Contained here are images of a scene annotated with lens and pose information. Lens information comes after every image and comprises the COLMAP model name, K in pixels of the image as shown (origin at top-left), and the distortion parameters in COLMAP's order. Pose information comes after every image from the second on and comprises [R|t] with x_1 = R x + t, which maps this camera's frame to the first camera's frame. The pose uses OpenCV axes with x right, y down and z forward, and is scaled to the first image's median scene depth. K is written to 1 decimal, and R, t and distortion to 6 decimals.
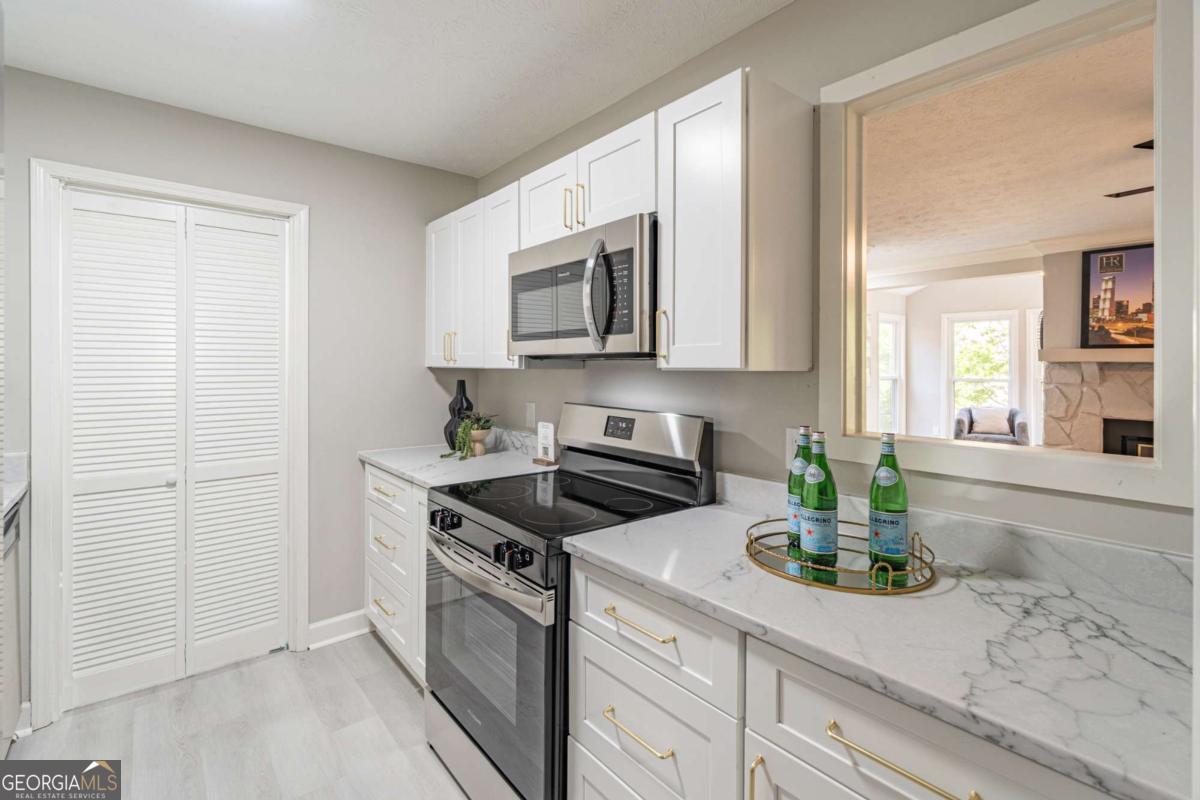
lens RADIAL K [[549.8, 0, 605.9], [0, 549.8, 364.6], [0, 0, 1]] dist [0.001480, 0.000365]
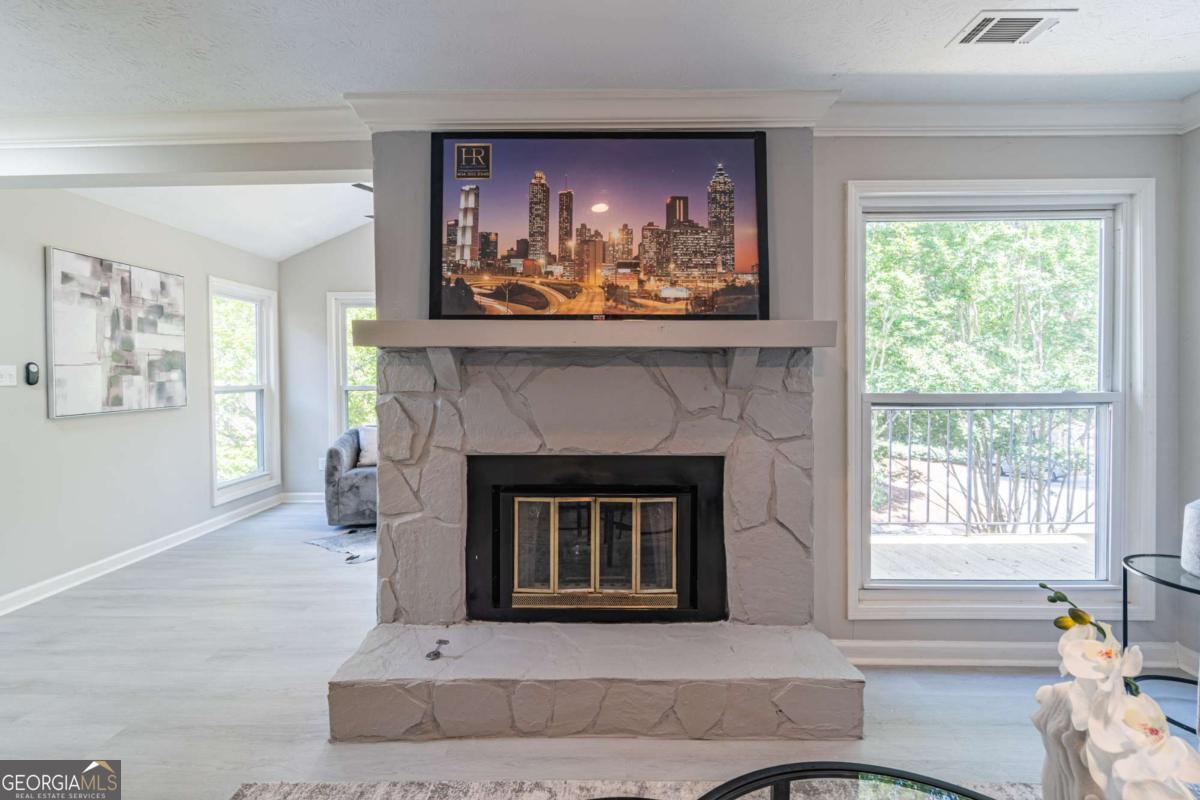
lens RADIAL K [[549.8, 0, 614.5], [0, 549.8, 380.1], [0, 0, 1]] dist [0.001480, 0.000365]
pose [[0.637998, -0.017745, 0.769834, 0.933045], [0.008602, 0.999836, 0.015917, 0.028006], [-0.769990, -0.003533, 0.638046, 0.878187]]
